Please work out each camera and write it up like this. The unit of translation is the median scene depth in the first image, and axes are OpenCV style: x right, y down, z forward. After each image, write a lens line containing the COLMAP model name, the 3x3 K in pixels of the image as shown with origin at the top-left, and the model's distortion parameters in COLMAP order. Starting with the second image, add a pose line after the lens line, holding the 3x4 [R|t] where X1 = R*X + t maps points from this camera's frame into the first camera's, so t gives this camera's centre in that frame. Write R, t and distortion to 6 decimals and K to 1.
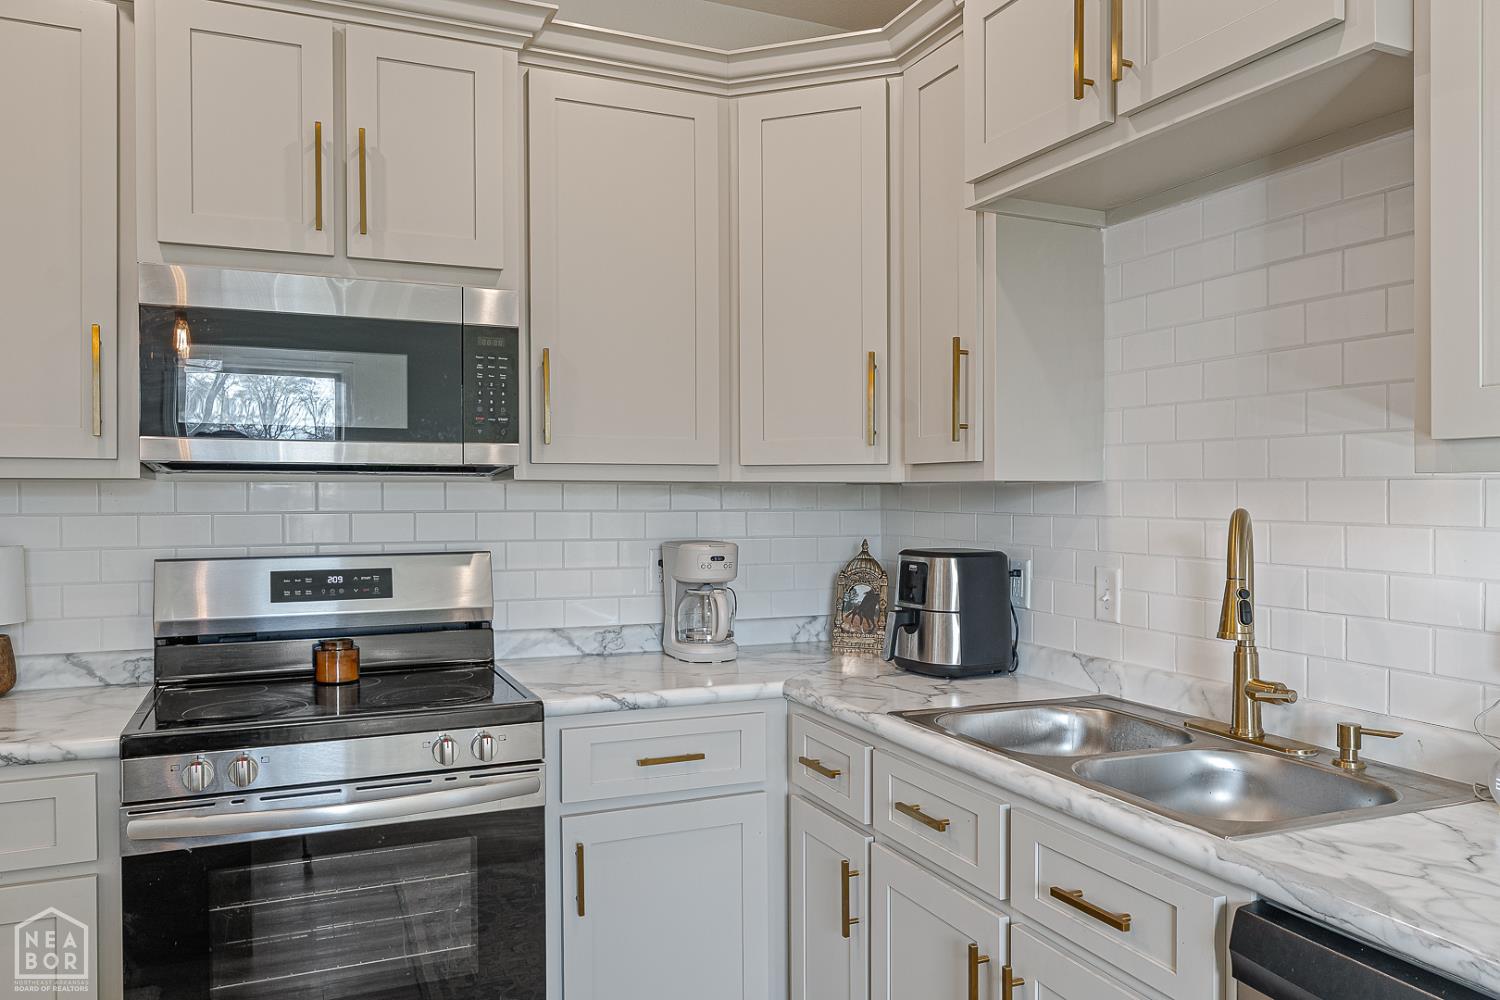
lens RADIAL K [[1065.0, 0, 744.0], [0, 1065.0, 508.1], [0, 0, 1]] dist [-0.007523, 0.013954]
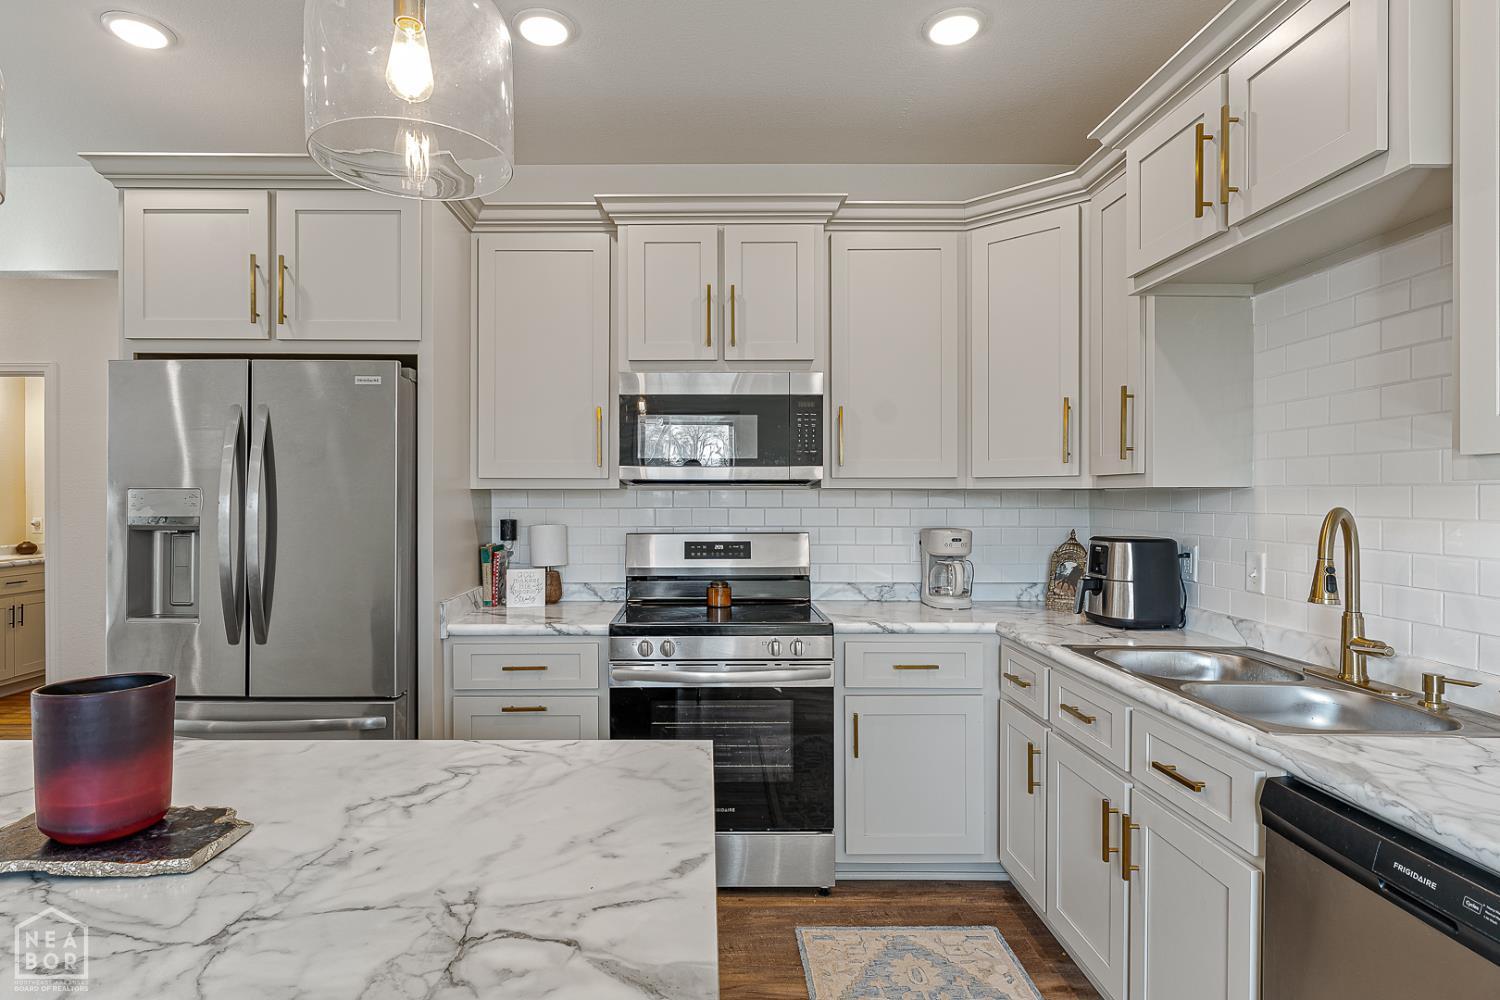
lens RADIAL K [[764.9, 0, 700.6], [0, 764.9, 507.2], [0, 0, 1]] dist [-0.003272, -0.001542]
pose [[0.915270, 0.004277, -0.402819, 0.091475], [-0.004462, 0.999990, 0.000478, 0.002671], [0.402817, 0.001360, 0.915279, -0.150088]]
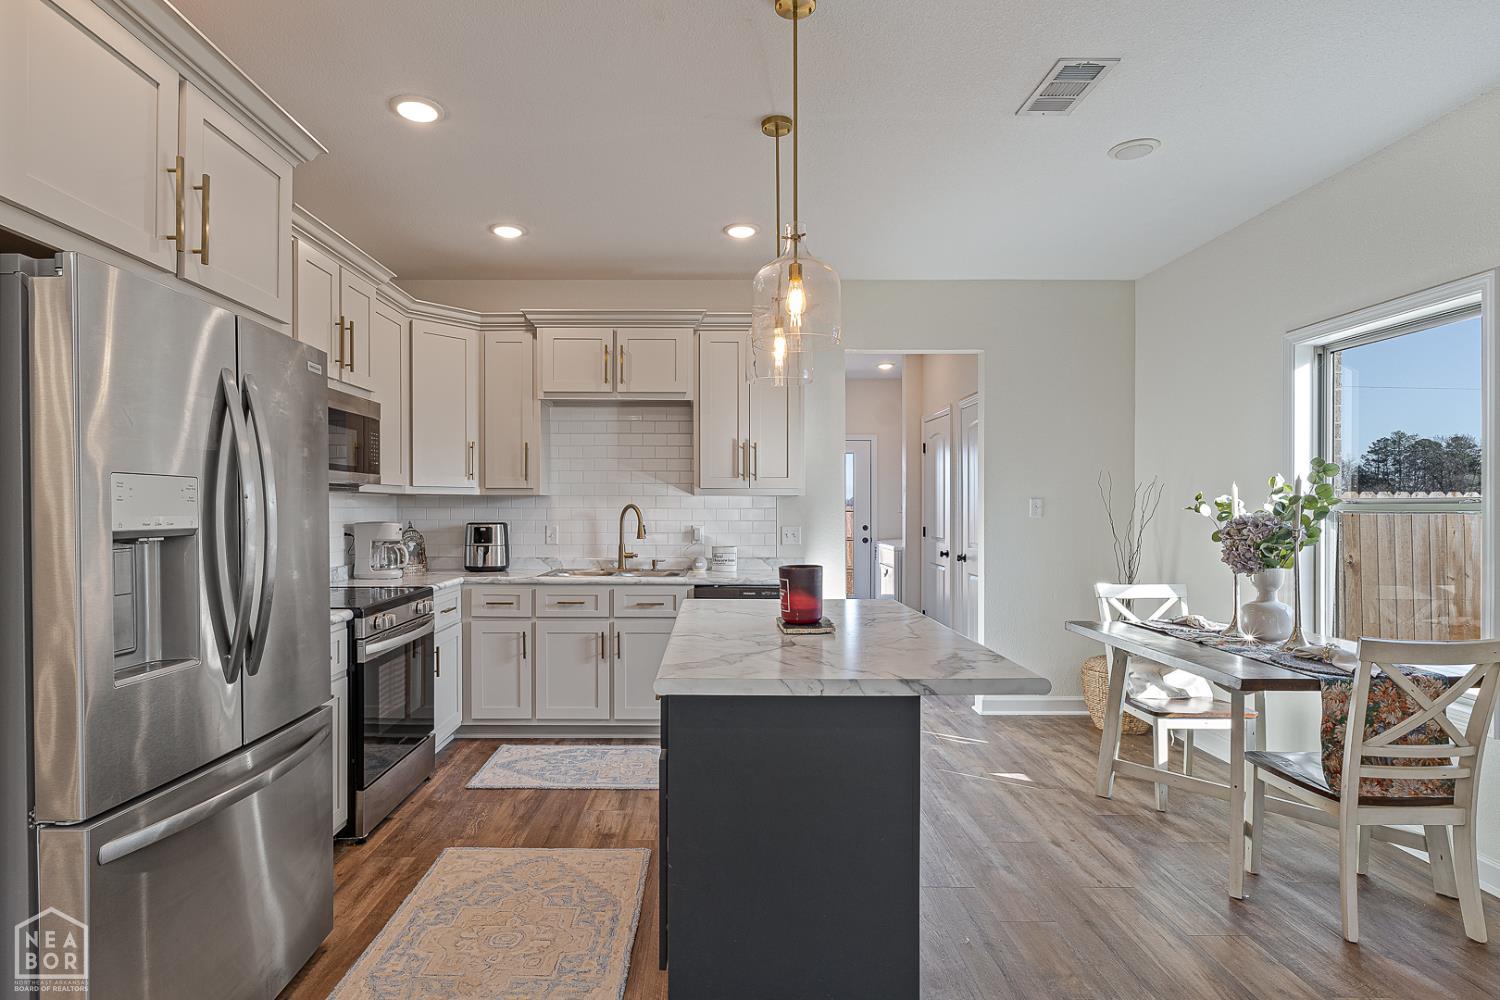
lens RADIAL K [[764.9, 0, 722.6], [0, 764.9, 517.6], [0, 0, 1]] dist [-0.003272, -0.001542]
pose [[0.395333, -0.013456, 0.918439, -1.375088], [0.011188, 0.999889, 0.009834, 0.018981], [-0.918470, 0.006388, 0.395440, -0.239219]]
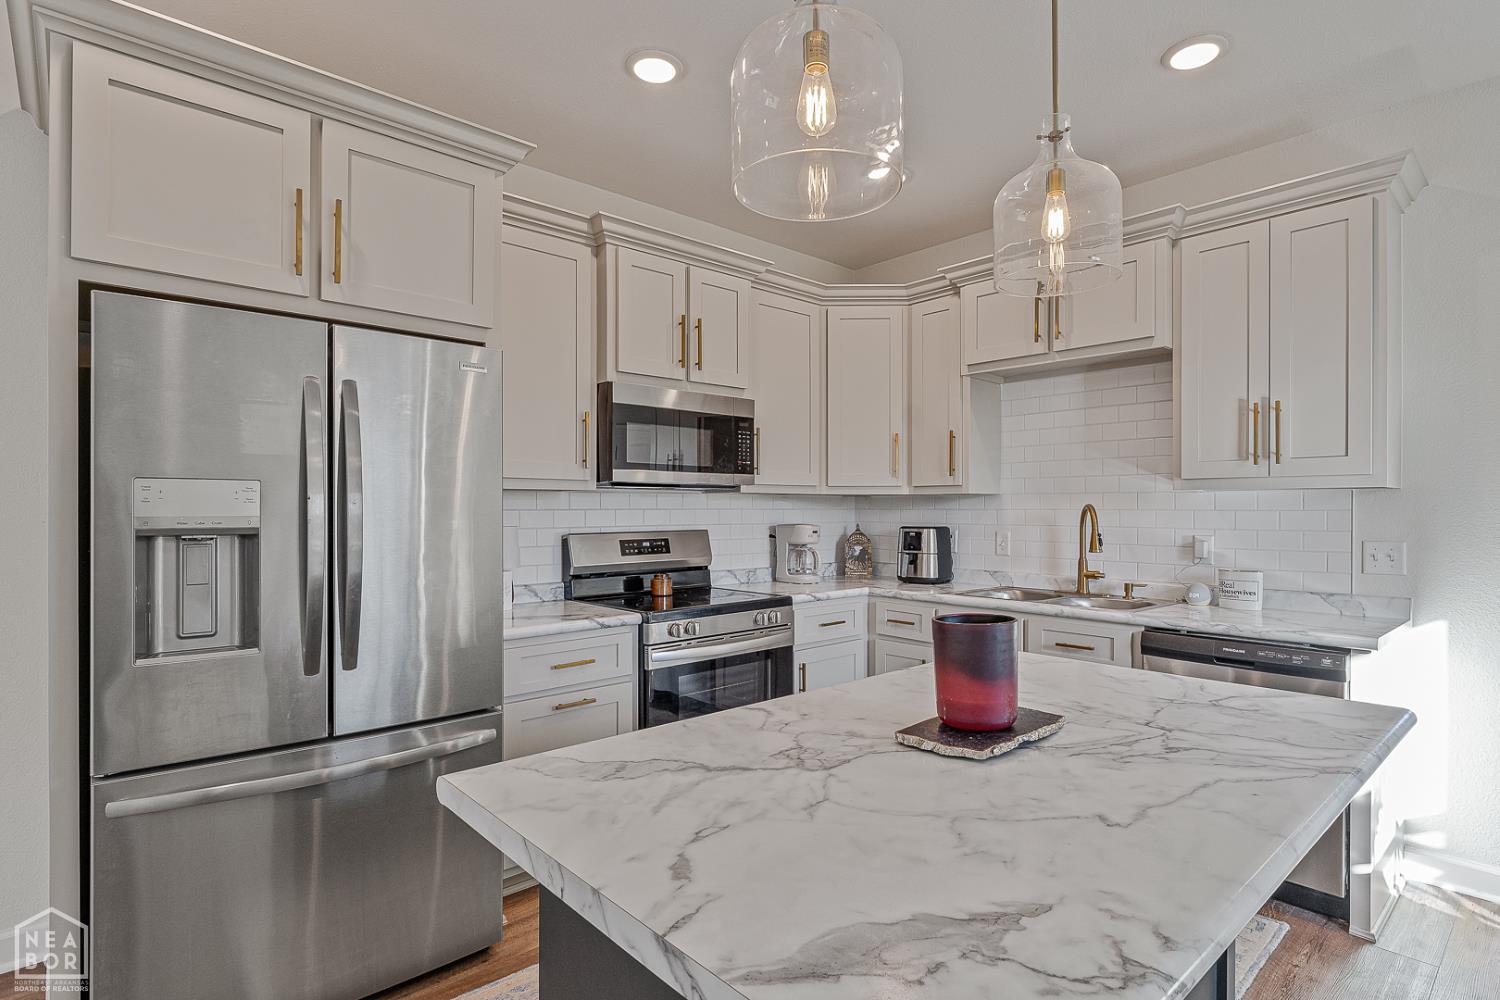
lens RADIAL K [[764.9, 0, 739.3], [0, 764.9, 514.8], [0, 0, 1]] dist [-0.003272, -0.001542]
pose [[0.949268, -0.004034, 0.314444, -0.719350], [0.005690, 0.999974, -0.004347, 0.023522], [-0.314418, 0.005915, 0.949266, -0.389958]]
